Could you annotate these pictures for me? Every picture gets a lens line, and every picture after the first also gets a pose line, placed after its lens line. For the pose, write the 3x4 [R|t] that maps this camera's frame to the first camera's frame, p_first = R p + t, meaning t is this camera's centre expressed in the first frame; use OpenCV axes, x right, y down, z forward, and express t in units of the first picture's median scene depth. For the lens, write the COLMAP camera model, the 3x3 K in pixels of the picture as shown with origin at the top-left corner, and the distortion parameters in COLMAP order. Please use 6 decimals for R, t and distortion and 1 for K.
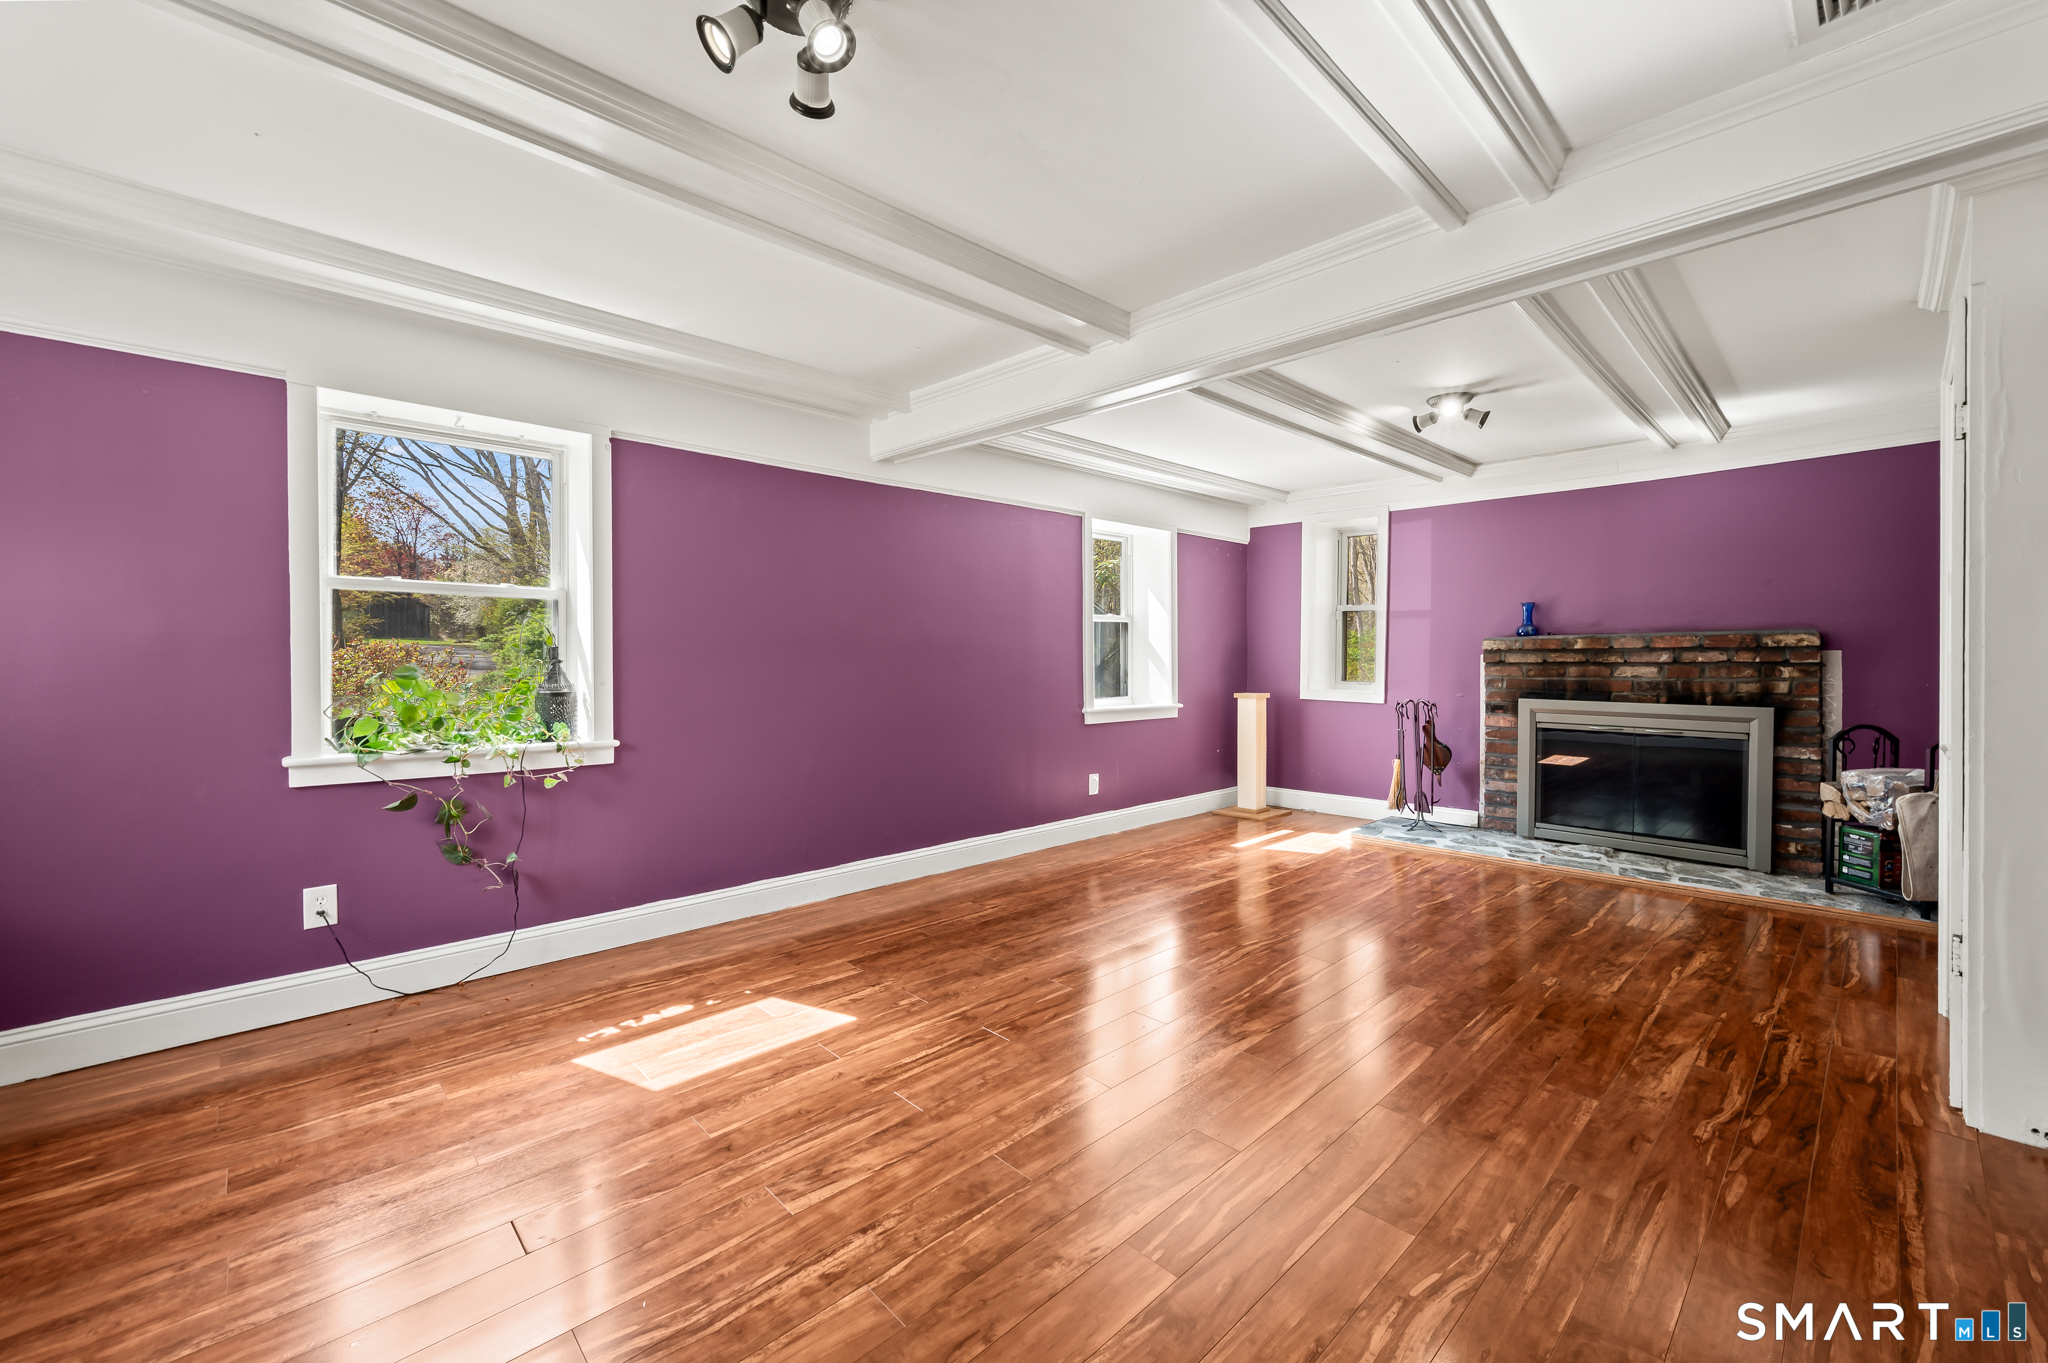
lens RADIAL K [[827.8, 0, 1031.1], [0, 827.8, 675.4], [0, 0, 1]] dist [-0.002425, -0.000284]
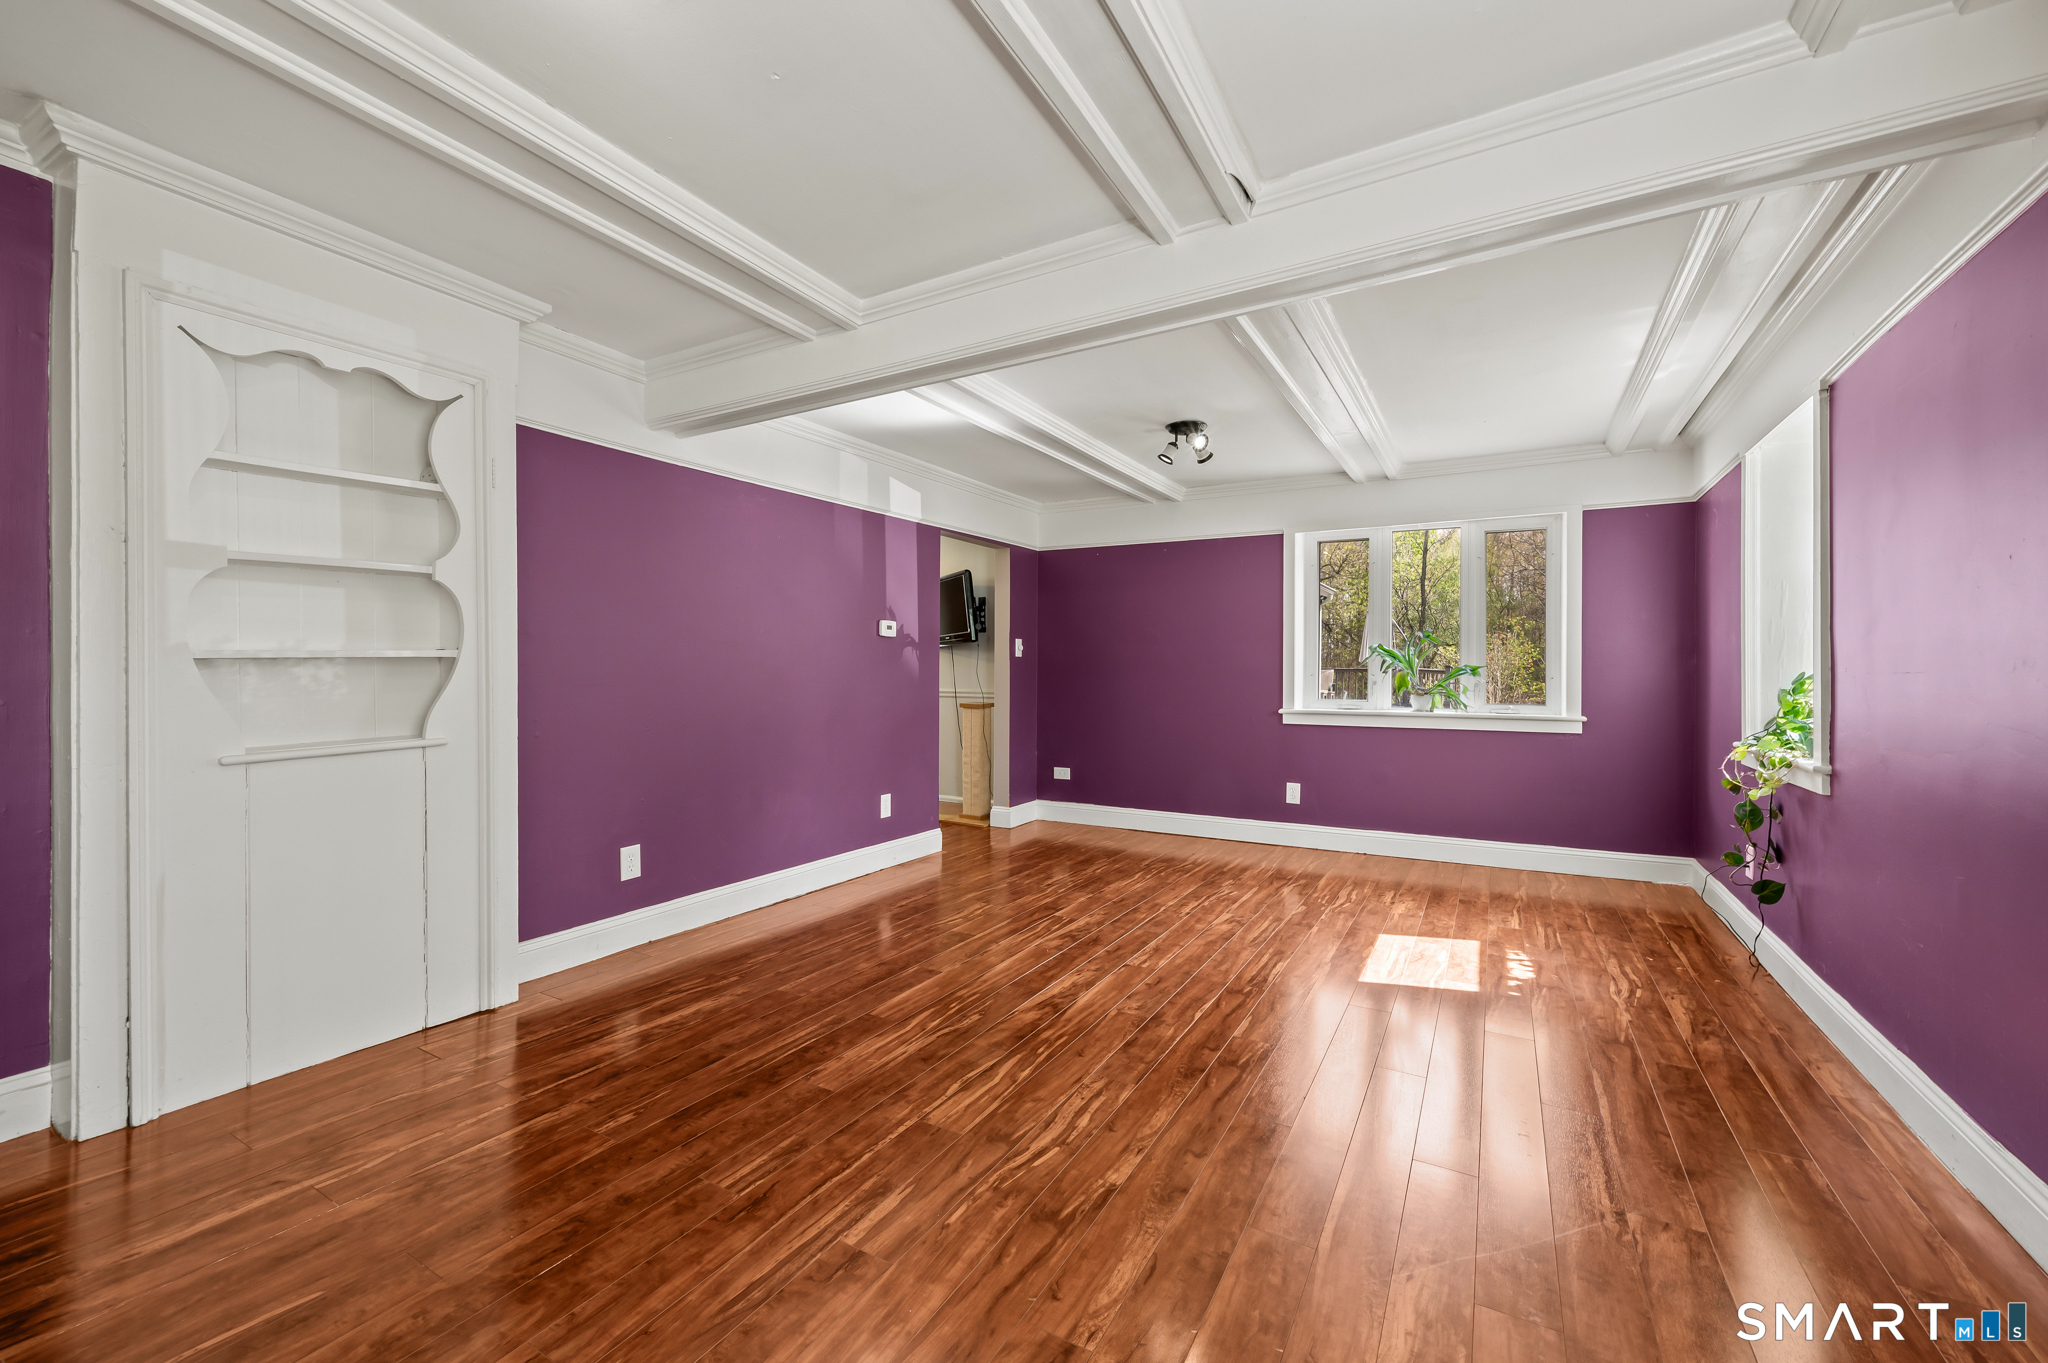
lens RADIAL K [[827.8, 0, 1031.1], [0, 827.8, 675.4], [0, 0, 1]] dist [-0.002425, -0.000284]
pose [[-0.958426, -0.003278, -0.285321, 0.635325], [-0.009333, 0.999759, 0.019866, -0.016900], [0.285187, 0.021703, -0.958226, 2.229075]]
